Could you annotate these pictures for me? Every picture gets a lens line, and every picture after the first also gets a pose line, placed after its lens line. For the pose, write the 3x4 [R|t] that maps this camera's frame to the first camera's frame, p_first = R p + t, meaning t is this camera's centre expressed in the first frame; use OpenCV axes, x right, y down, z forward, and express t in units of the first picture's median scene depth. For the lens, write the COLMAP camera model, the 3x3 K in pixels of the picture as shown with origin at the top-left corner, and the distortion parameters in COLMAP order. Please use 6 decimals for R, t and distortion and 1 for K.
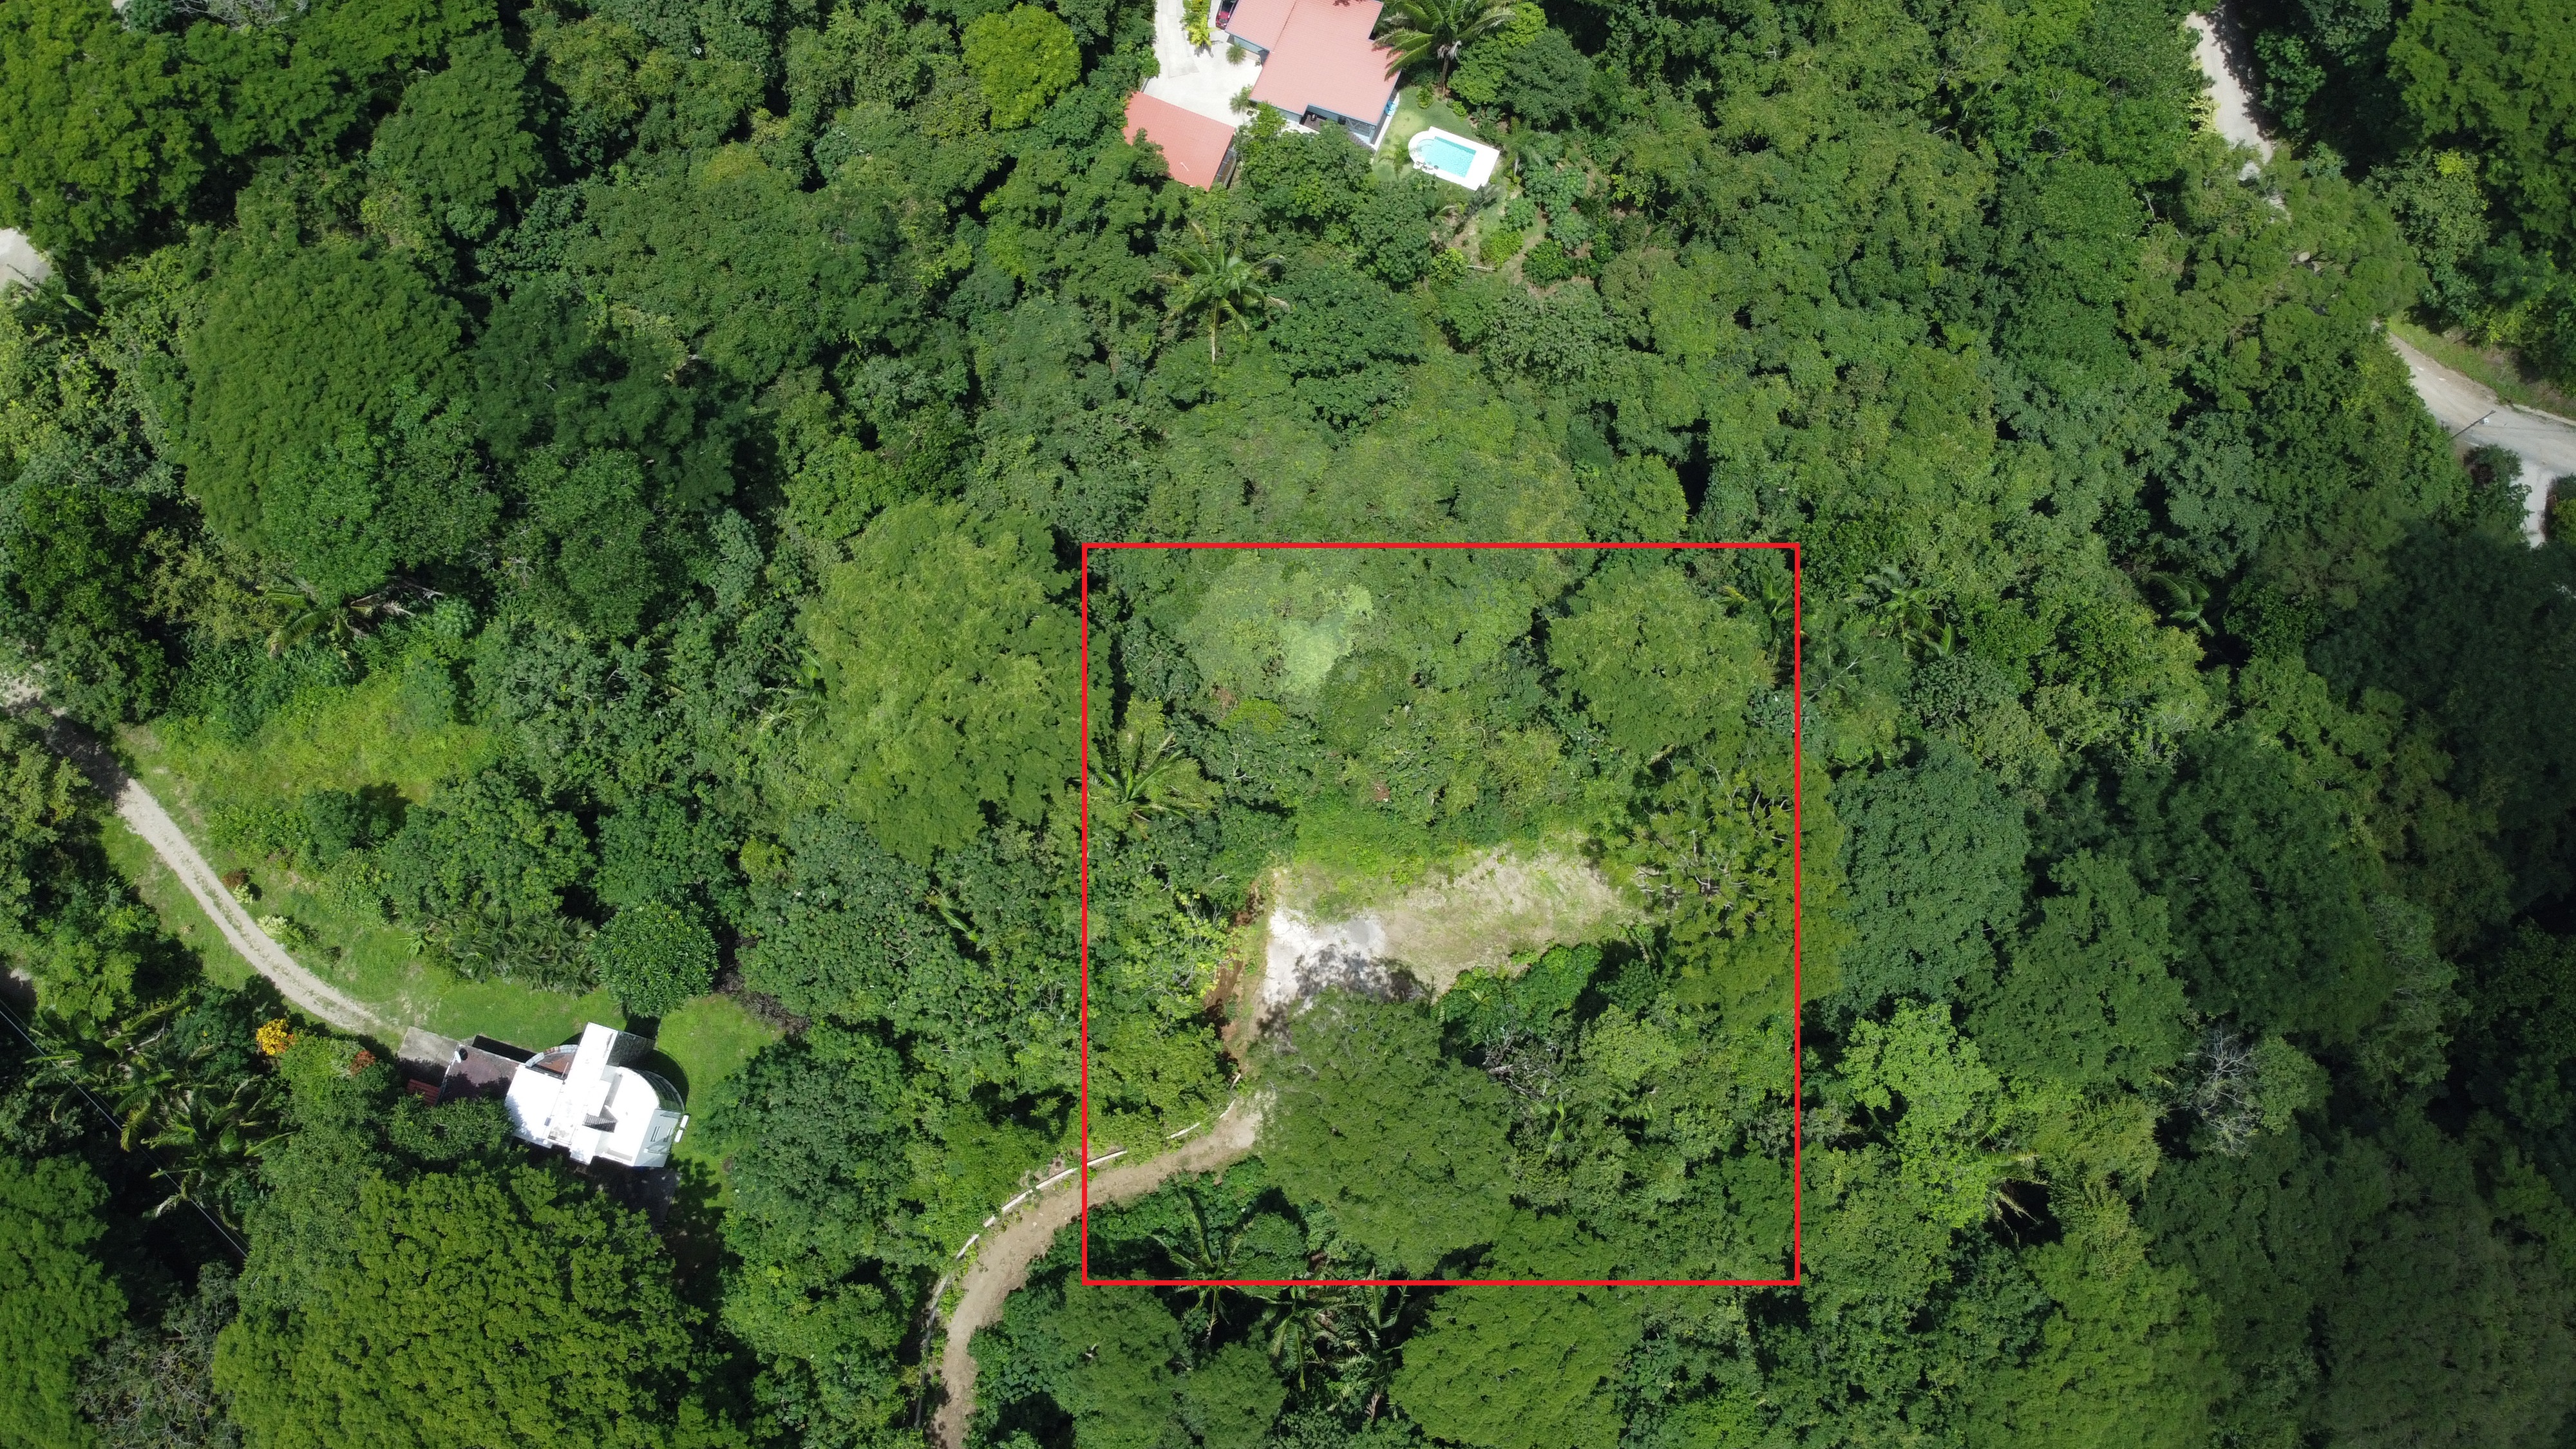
lens RADIAL K [[1935.6, 0, 1293.8], [0, 1935.6, 717.9], [0, 0, 1]] dist [0.018691, 0.000895]
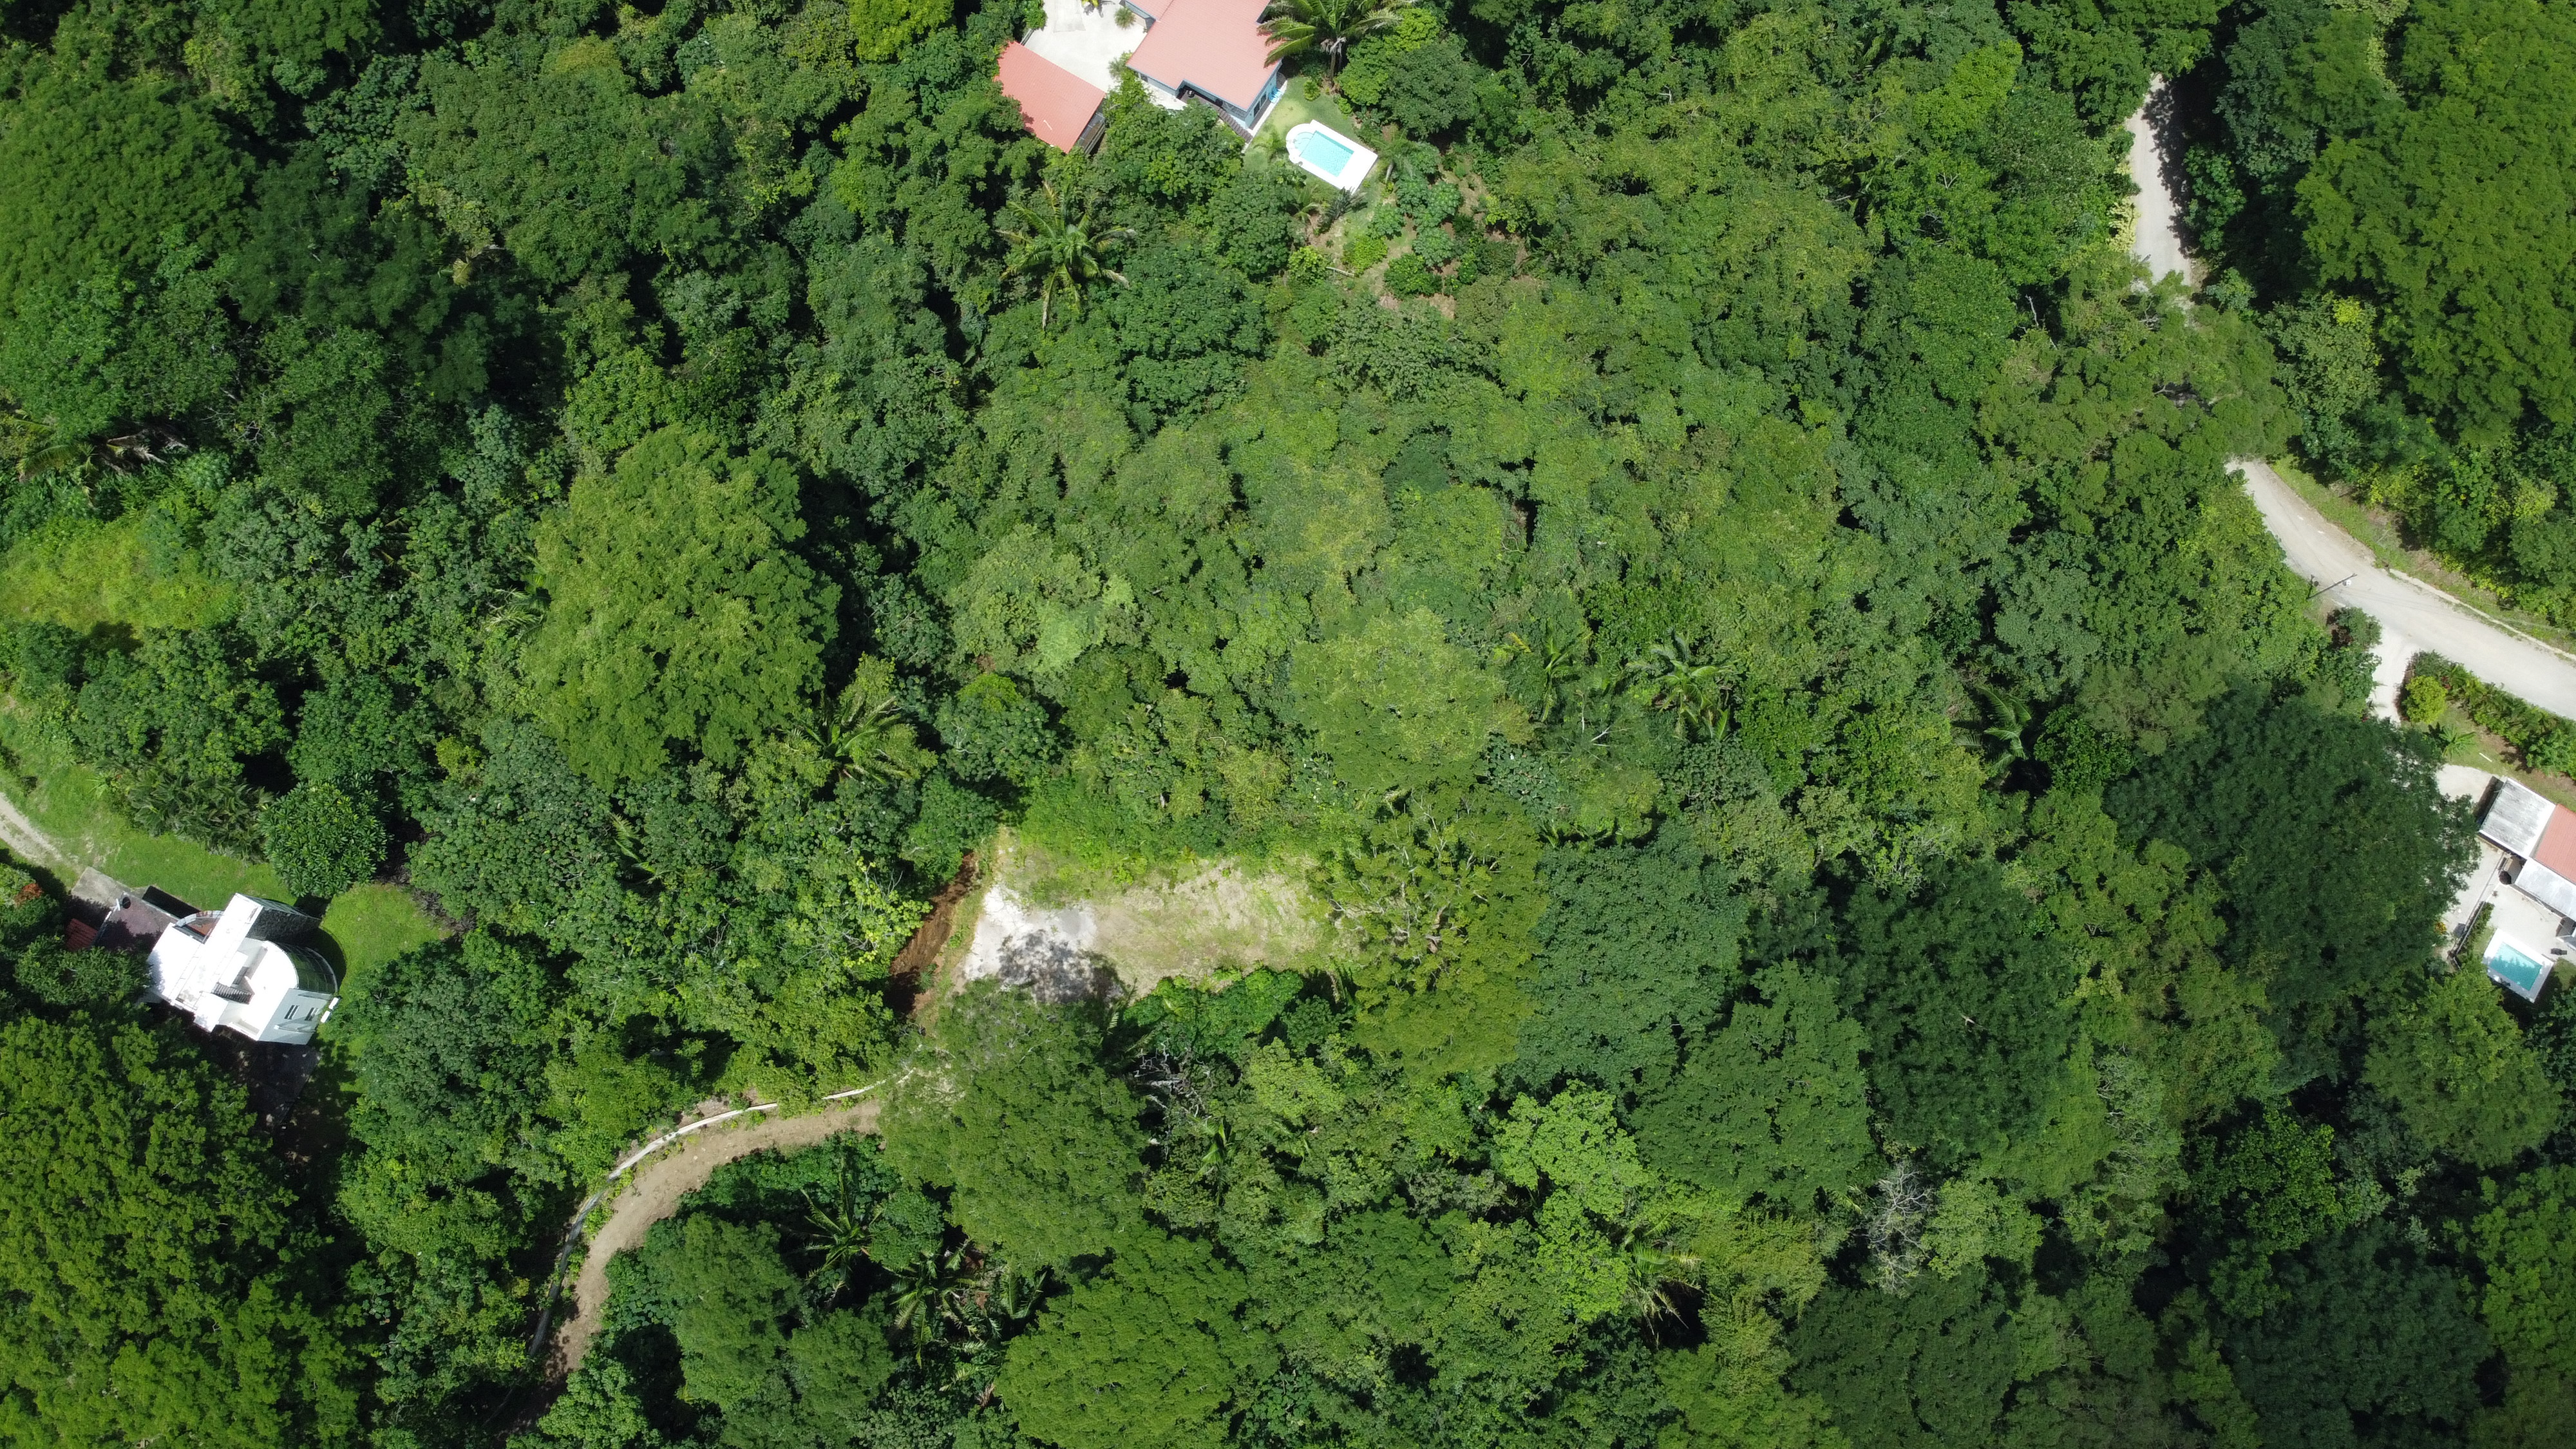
lens RADIAL K [[1935.6, 0, 1272.7], [0, 1935.6, 720.8], [0, 0, 1]] dist [0.018691, 0.000895]
pose [[0.986635, 0.156851, -0.044158, 0.168850], [-0.155539, 0.987320, 0.031742, -0.039997], [0.048577, -0.024449, 0.998520, 0.018205]]
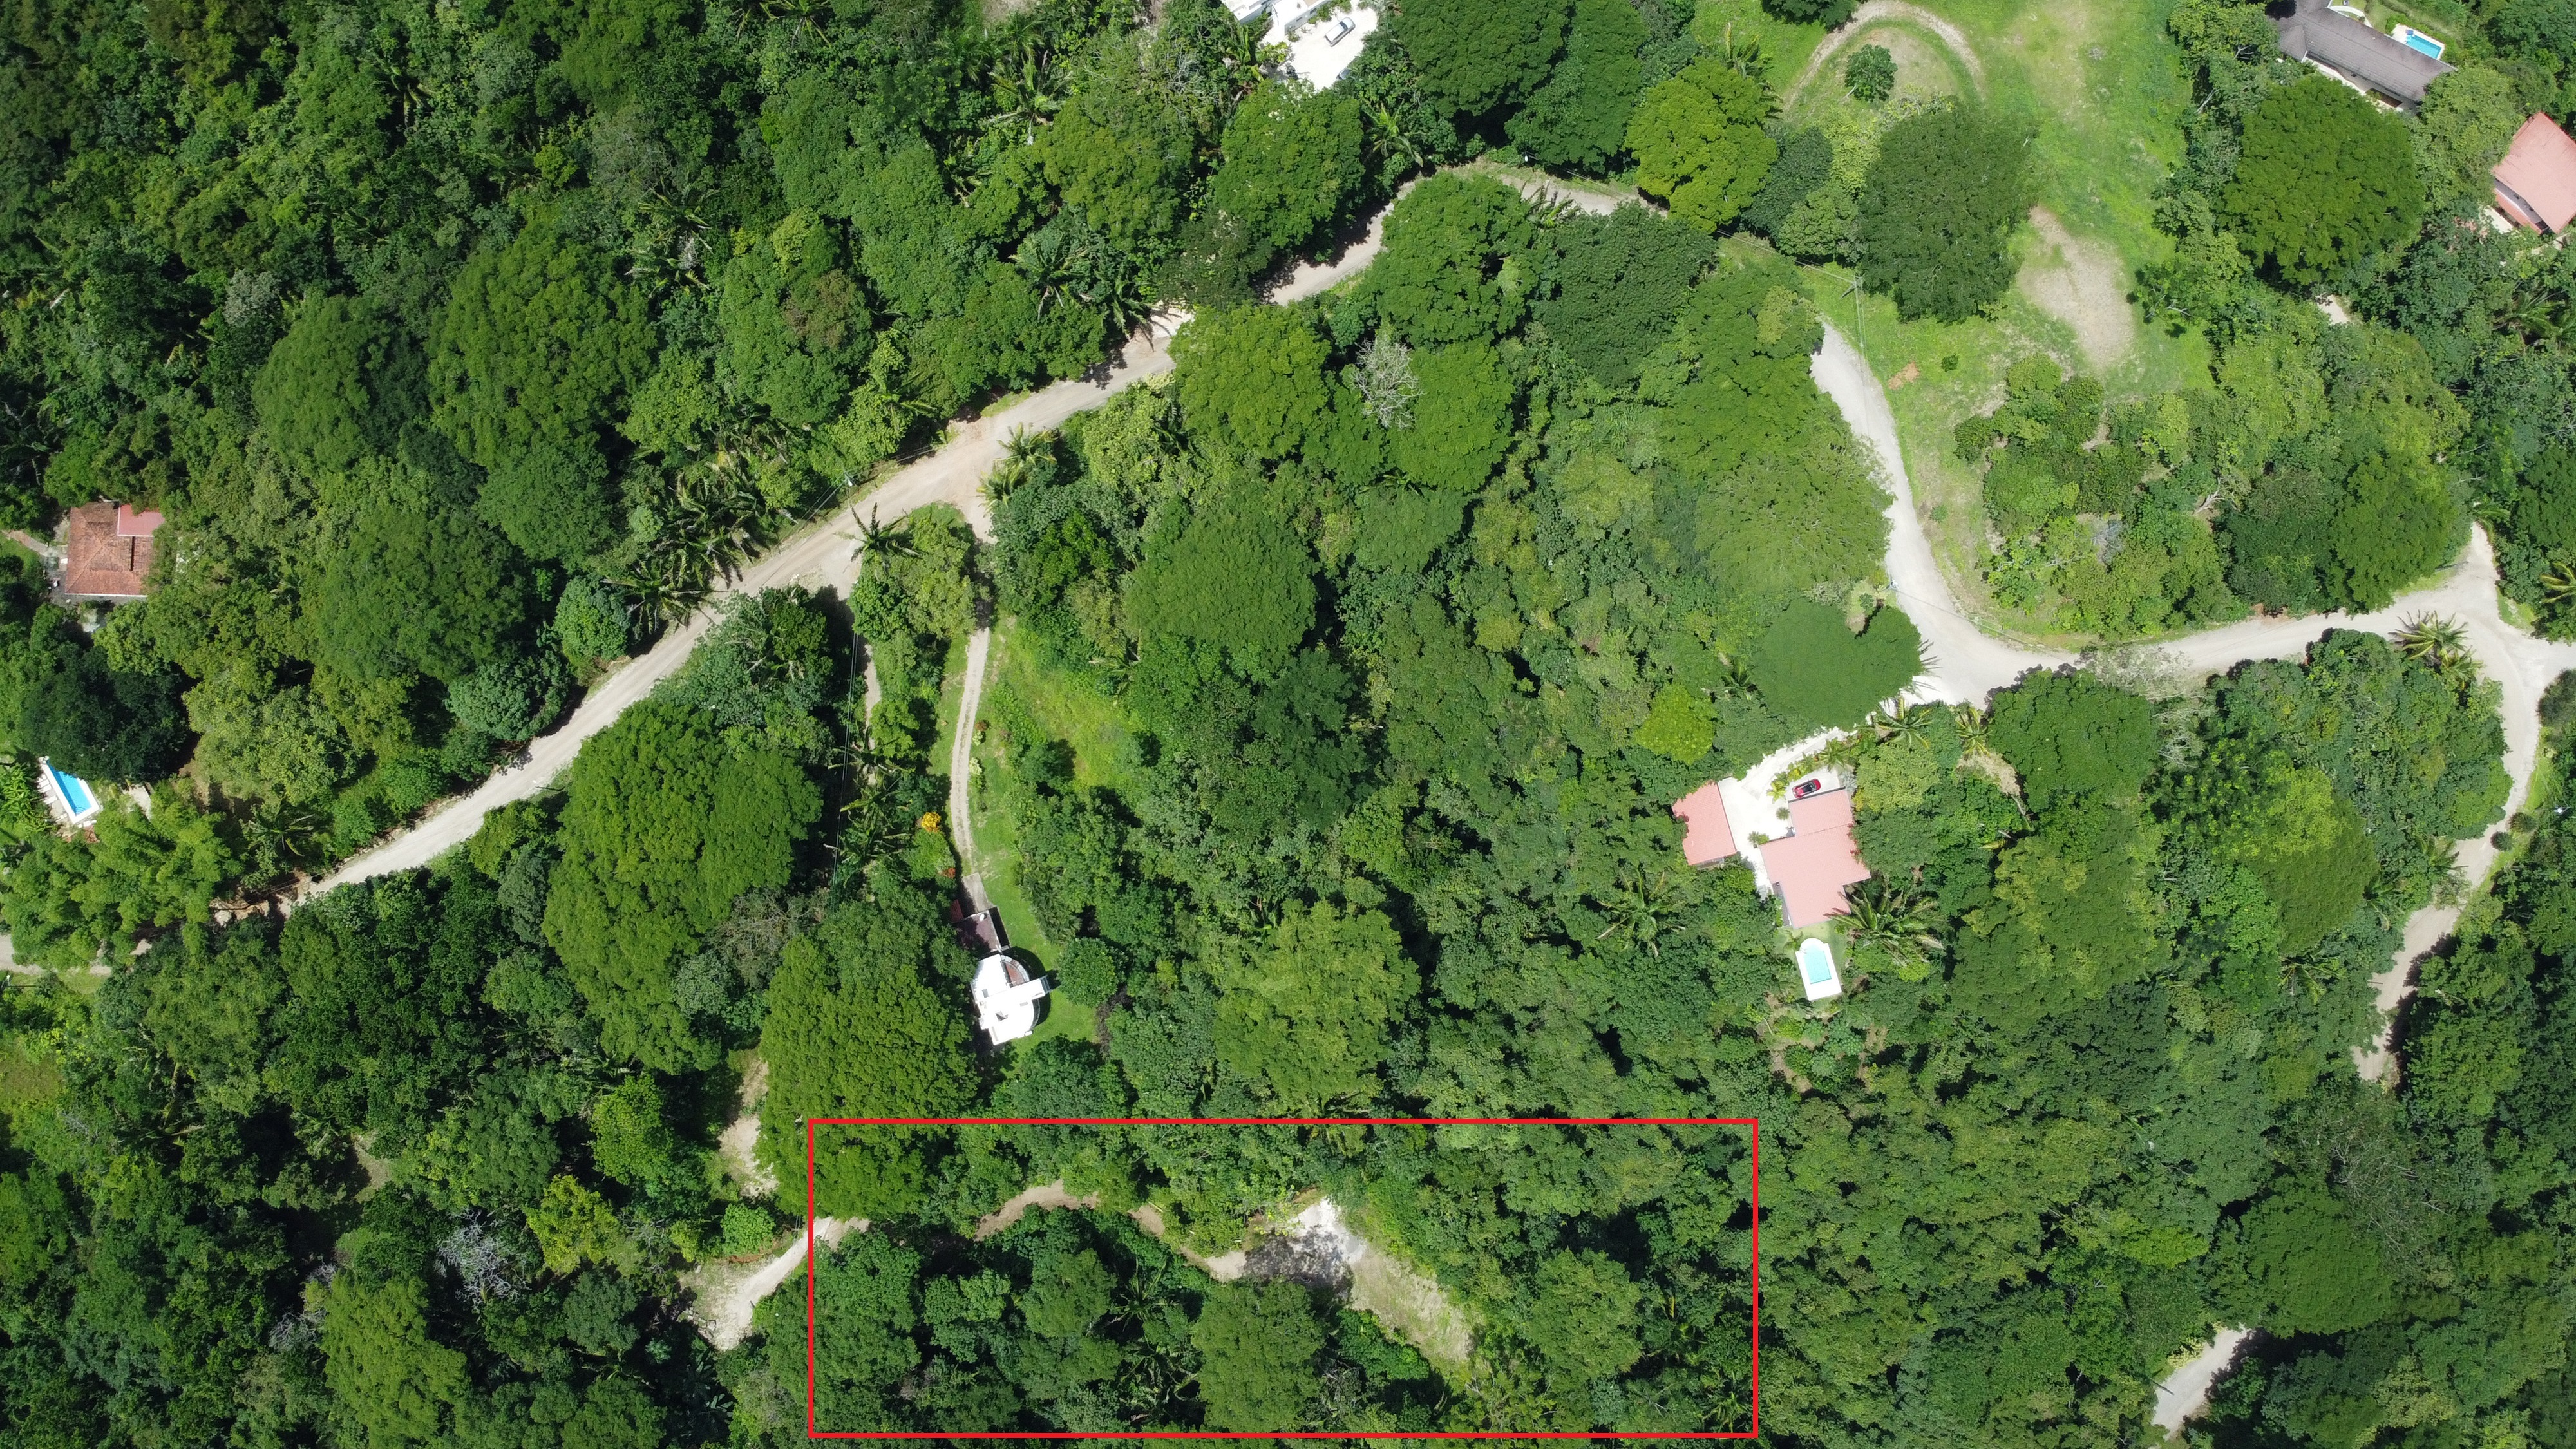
lens RADIAL K [[1935.6, 0, 1294.6], [0, 1935.6, 735.0], [0, 0, 1]] dist [0.018691, 0.000895]
pose [[0.598017, 0.799195, -0.060522, -0.250255], [-0.777242, 0.596705, 0.199596, -0.453408], [0.195630, -0.072322, 0.978007, -0.612888]]
